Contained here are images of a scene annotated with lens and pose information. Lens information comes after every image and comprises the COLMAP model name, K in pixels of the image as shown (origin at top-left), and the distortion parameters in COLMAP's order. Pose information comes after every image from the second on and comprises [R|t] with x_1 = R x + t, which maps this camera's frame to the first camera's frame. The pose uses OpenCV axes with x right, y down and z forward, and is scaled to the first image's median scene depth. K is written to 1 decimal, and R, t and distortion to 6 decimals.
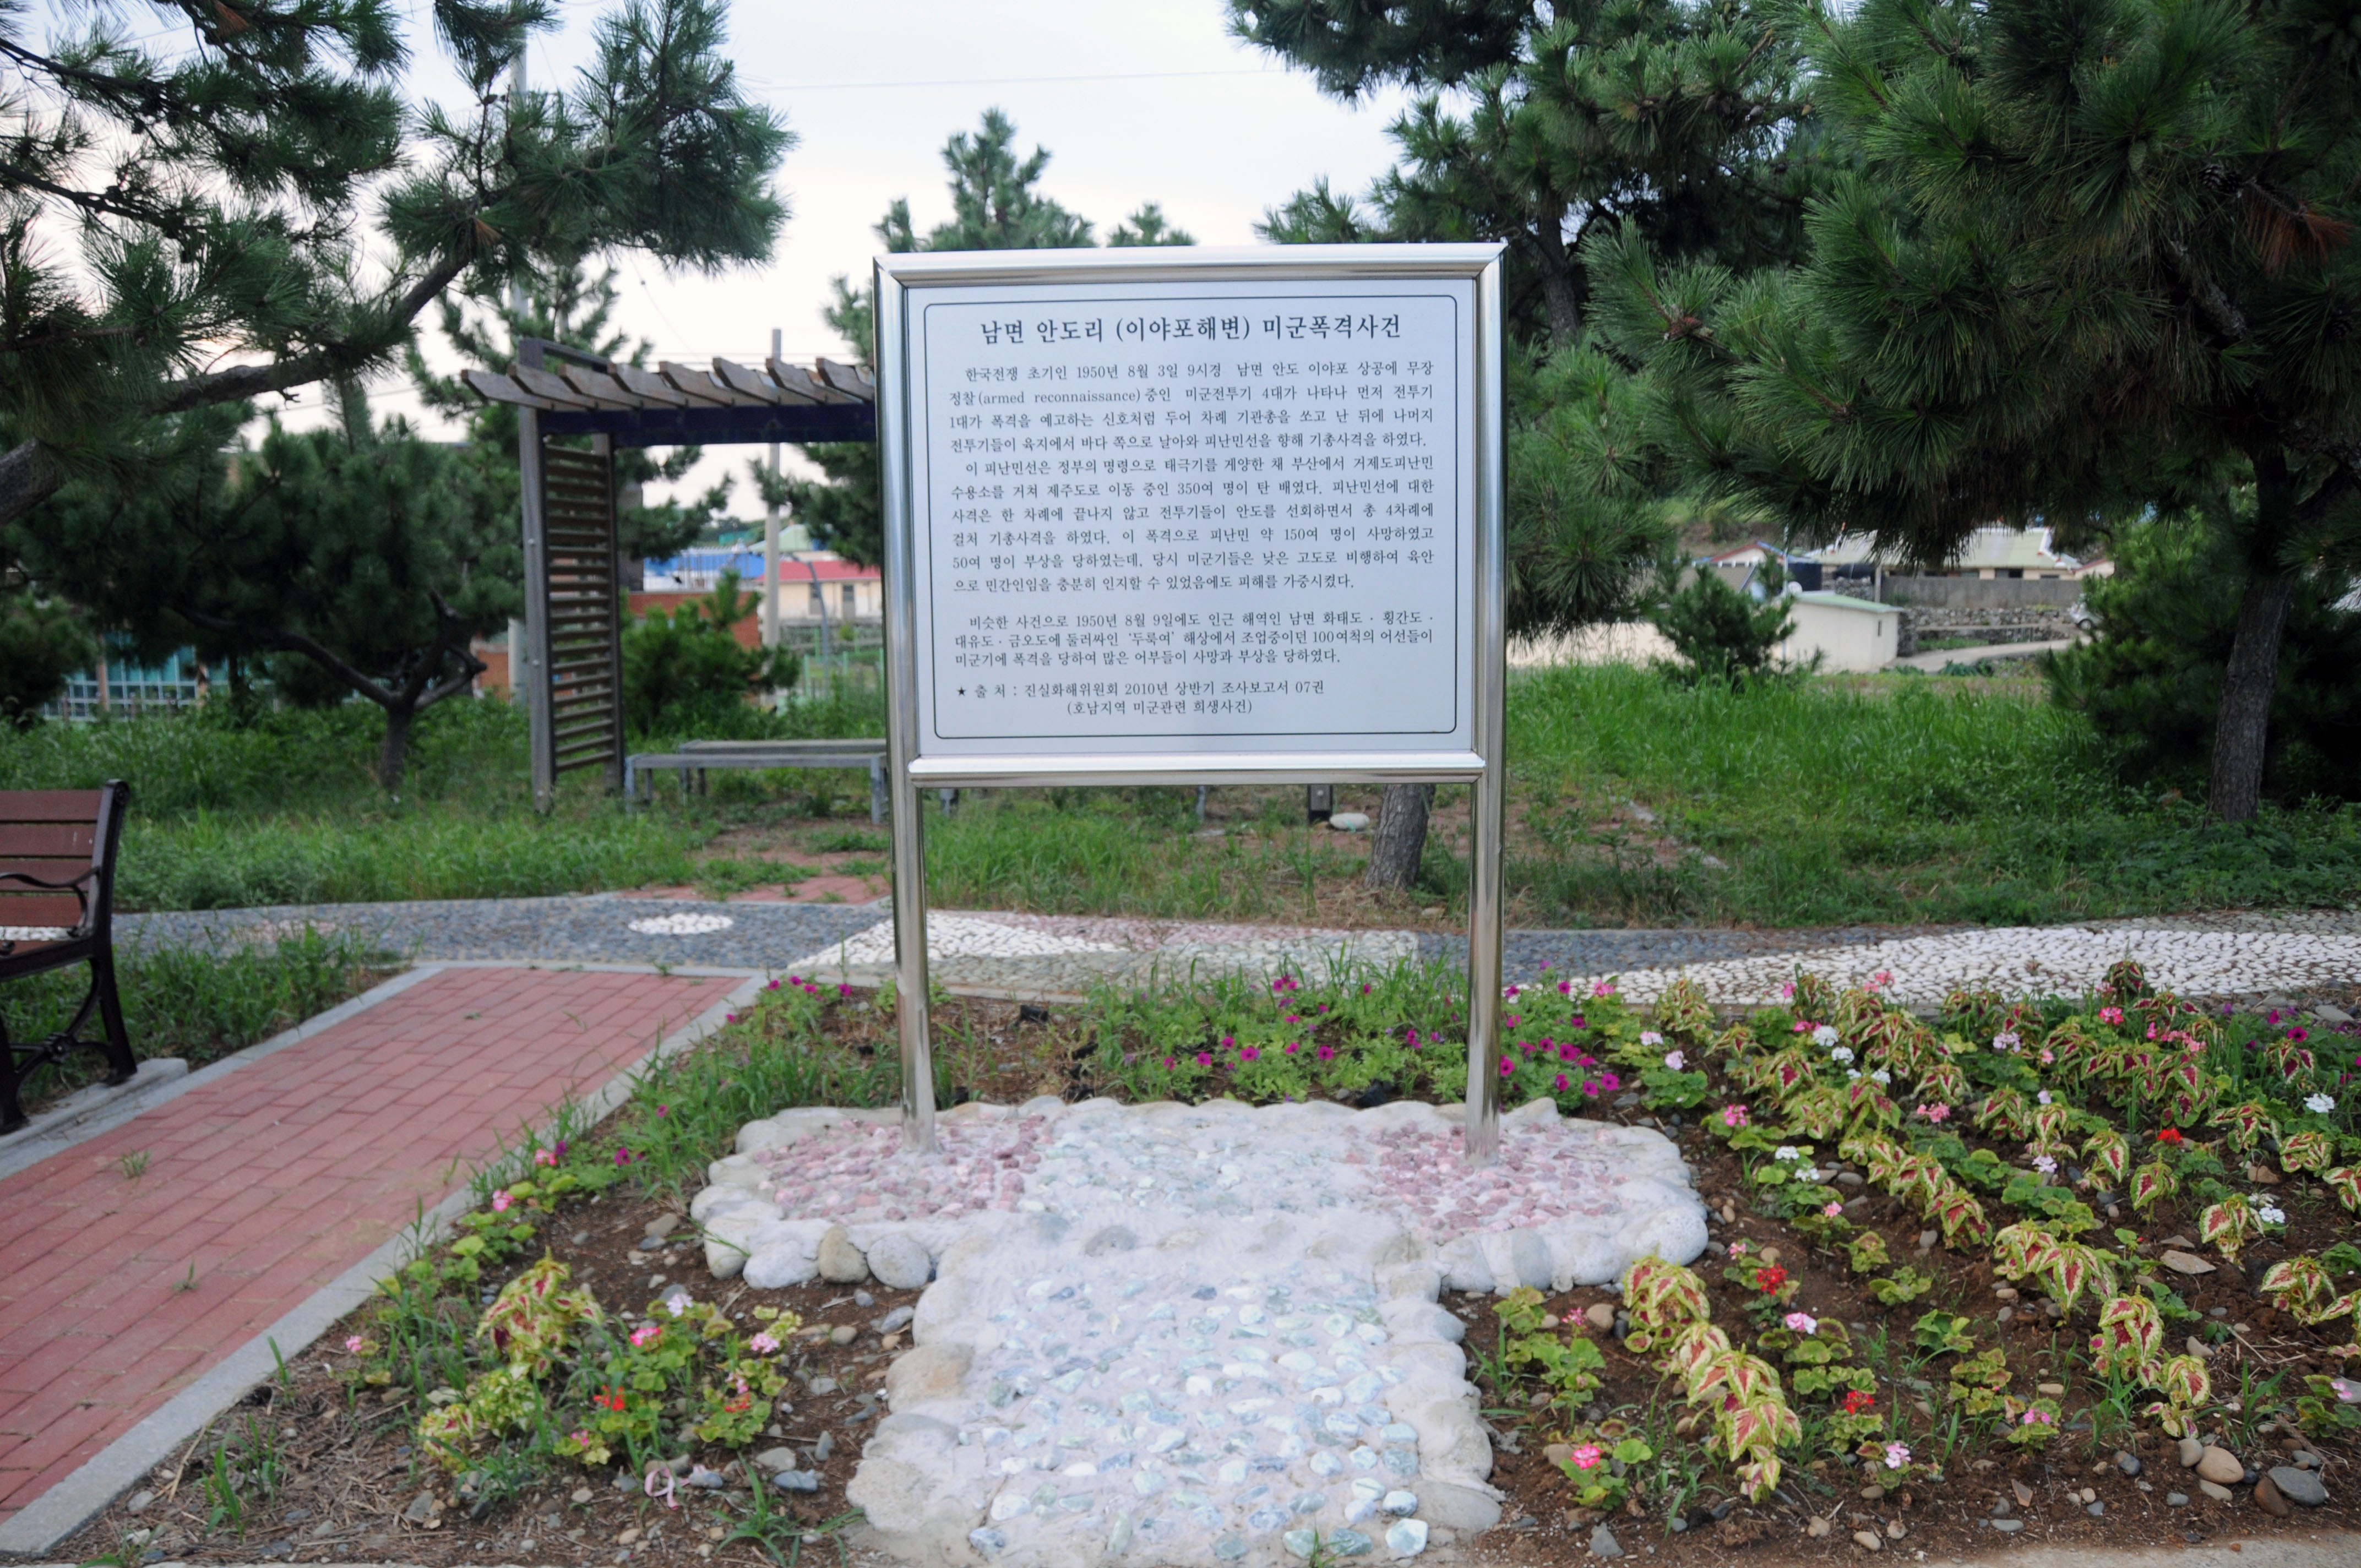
lens RADIAL K [[1847.0, 0, 1182.6], [0, 1847.0, 778.8], [0, 0, 1]] dist [-0.142714, 0.055052]
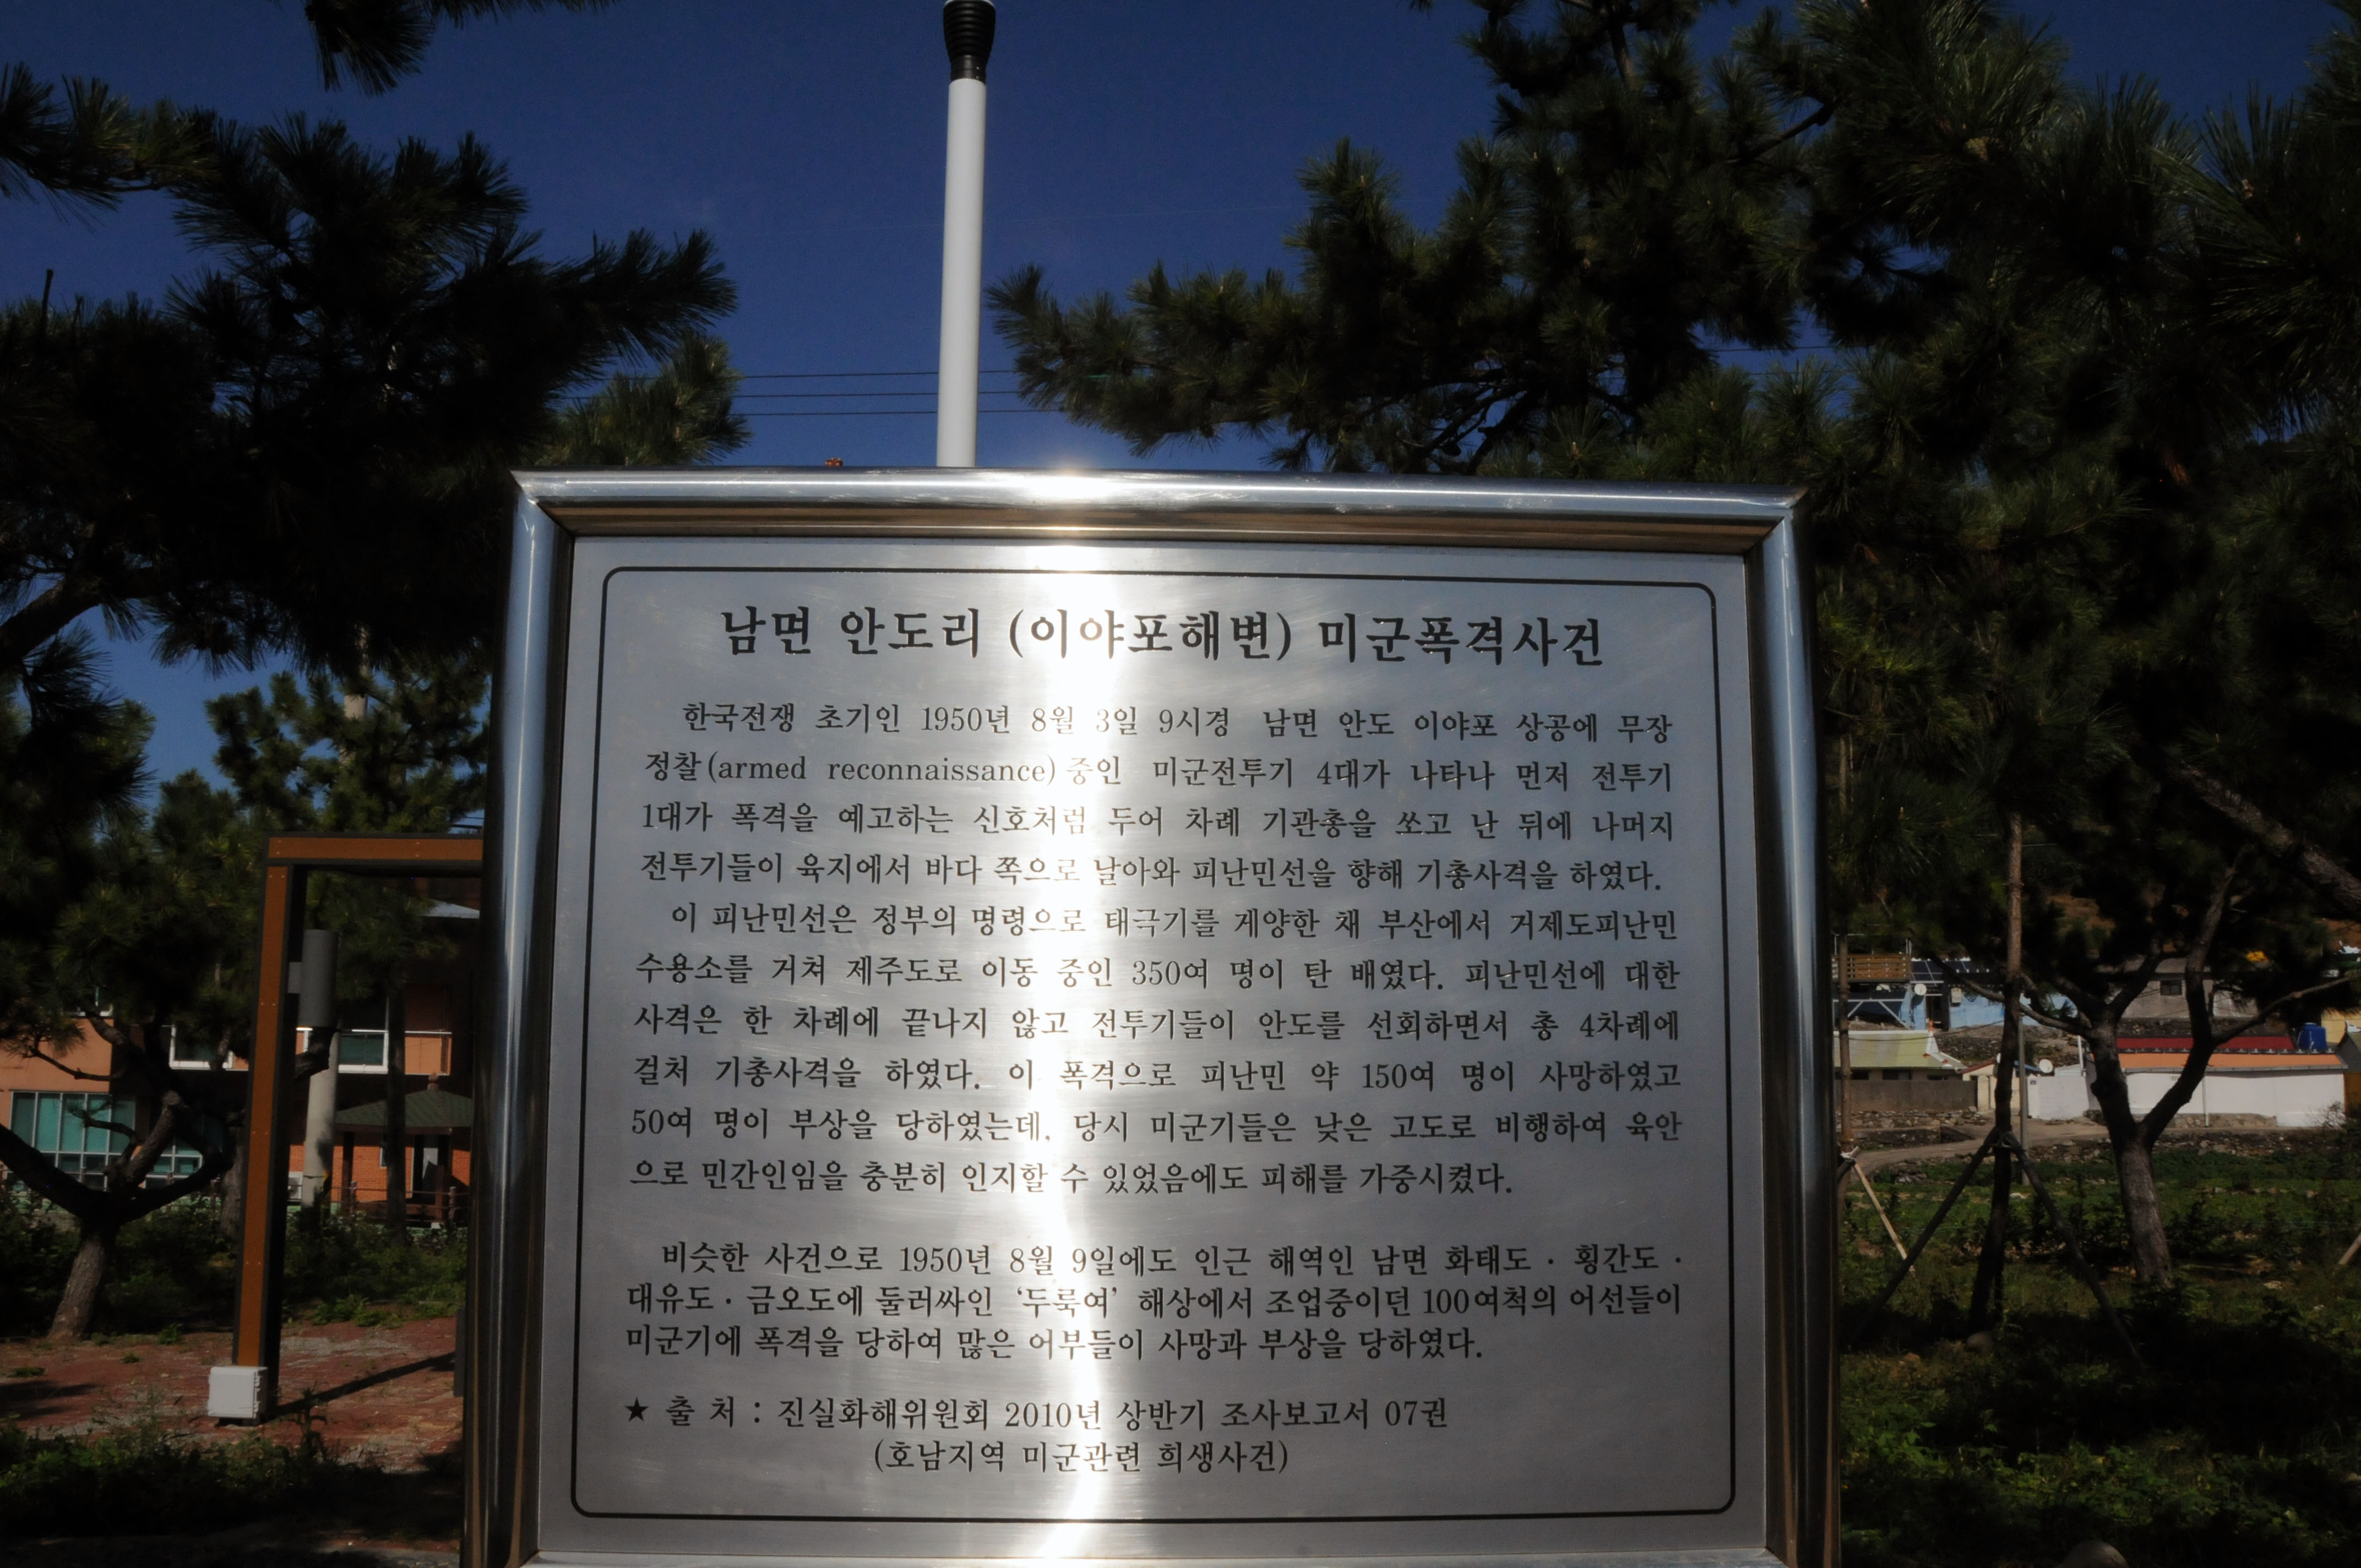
lens RADIAL K [[1847.0, 0, 1169.2], [0, 1847.0, 781.5], [0, 0, 1]] dist [-0.142714, 0.055052]
pose [[0.995605, 0.030961, 0.088382, -0.035739], [-0.007115, 0.966050, -0.258259, -0.085023], [-0.093378, 0.256495, 0.962024, 0.545022]]
